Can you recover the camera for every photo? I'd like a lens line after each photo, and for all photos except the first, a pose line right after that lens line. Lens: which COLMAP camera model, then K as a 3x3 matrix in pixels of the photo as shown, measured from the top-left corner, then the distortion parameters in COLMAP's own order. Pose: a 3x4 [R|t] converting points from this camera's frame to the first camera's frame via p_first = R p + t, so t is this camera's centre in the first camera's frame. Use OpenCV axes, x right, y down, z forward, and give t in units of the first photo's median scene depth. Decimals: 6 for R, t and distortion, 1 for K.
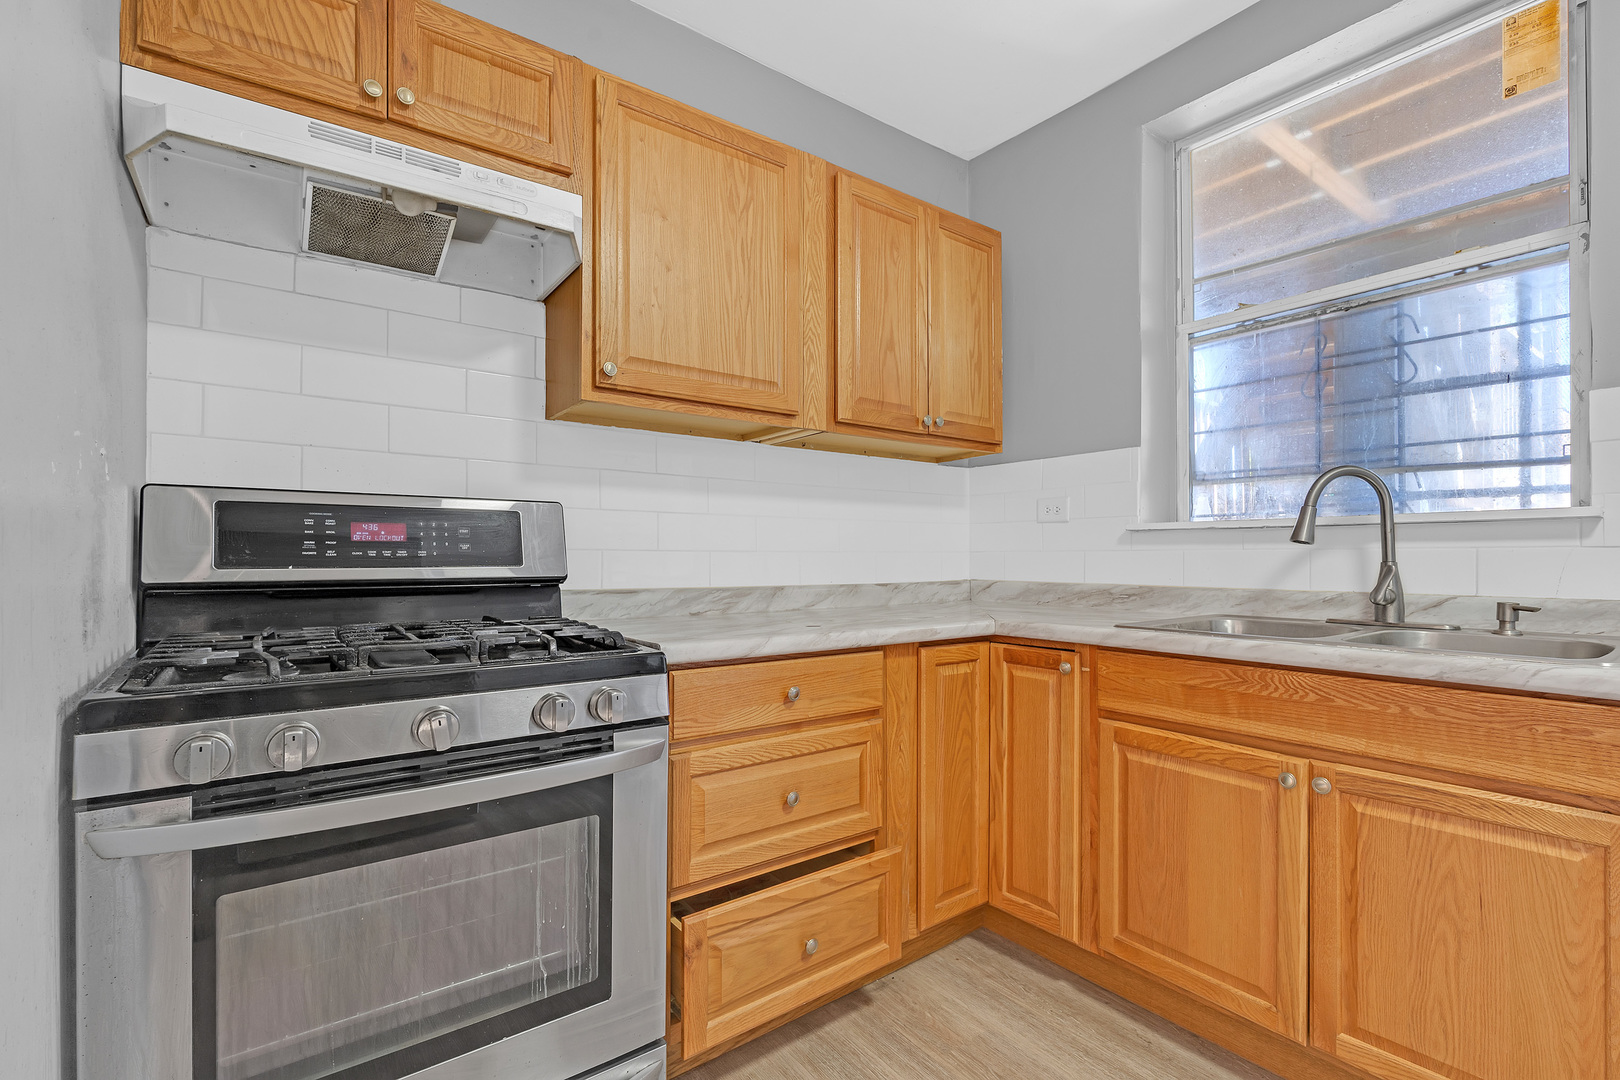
lens RADIAL K [[717.6, 0, 815.1], [0, 717.6, 554.2], [0, 0, 1]] dist [-0.004315, -0.000382]
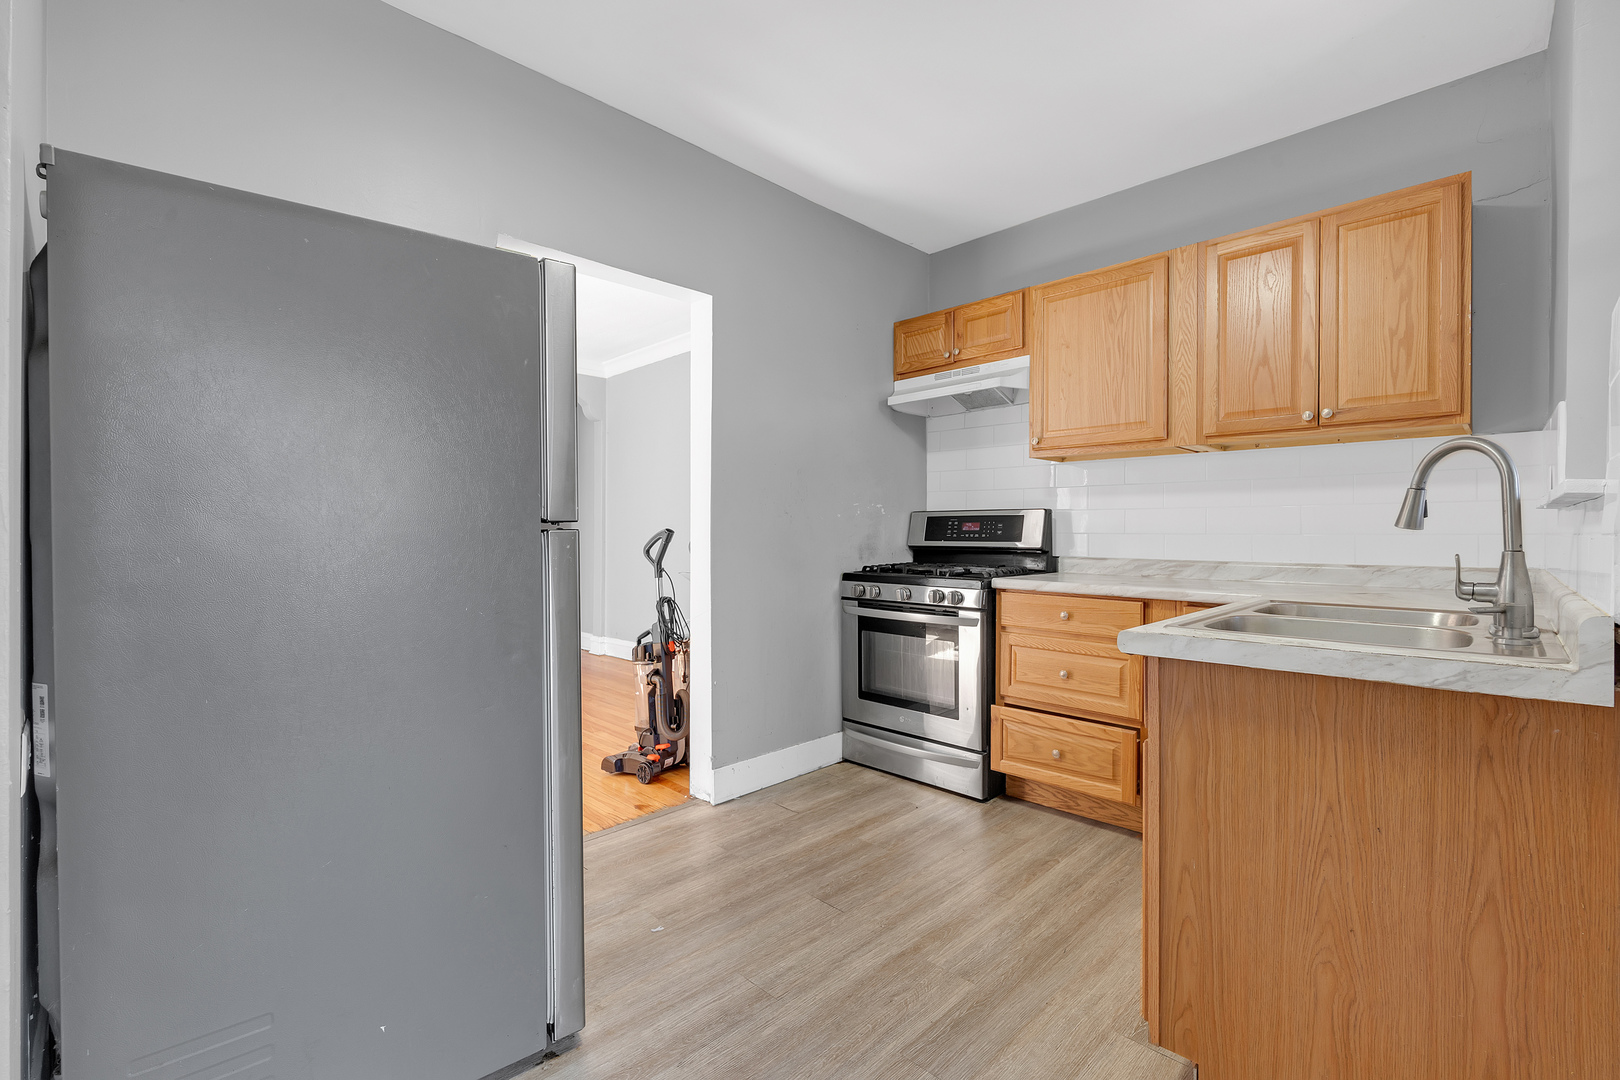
lens RADIAL K [[717.6, 0, 817.9], [0, 717.6, 528.4], [0, 0, 1]] dist [-0.004315, -0.000382]
pose [[0.160694, -0.007924, -0.986972, 1.474311], [-0.000536, 0.999967, -0.008115, -0.004590], [0.987004, 0.001833, 0.160685, 0.103375]]
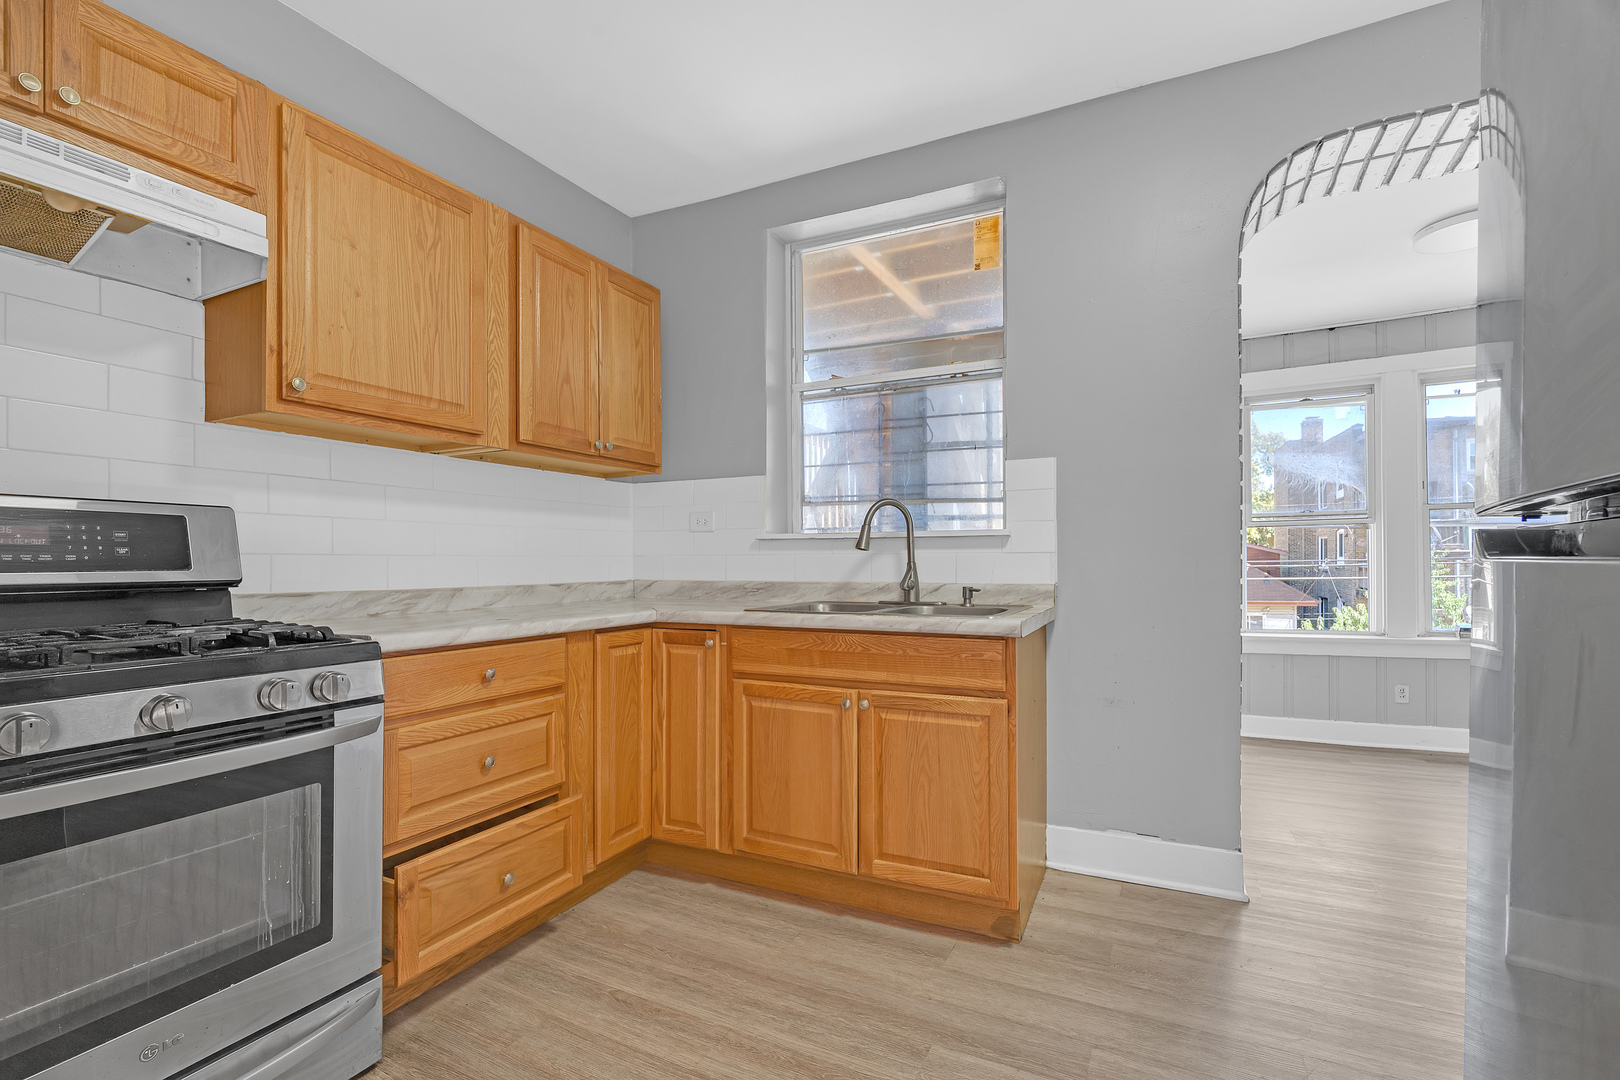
lens RADIAL K [[717.6, 0, 811.9], [0, 717.6, 558.1], [0, 0, 1]] dist [-0.004315, -0.000382]
pose [[0.893586, -0.001572, 0.448889, -0.079237], [0.001557, 0.999999, 0.000404, 0.000827], [-0.448889, 0.000338, 0.893588, -0.279584]]
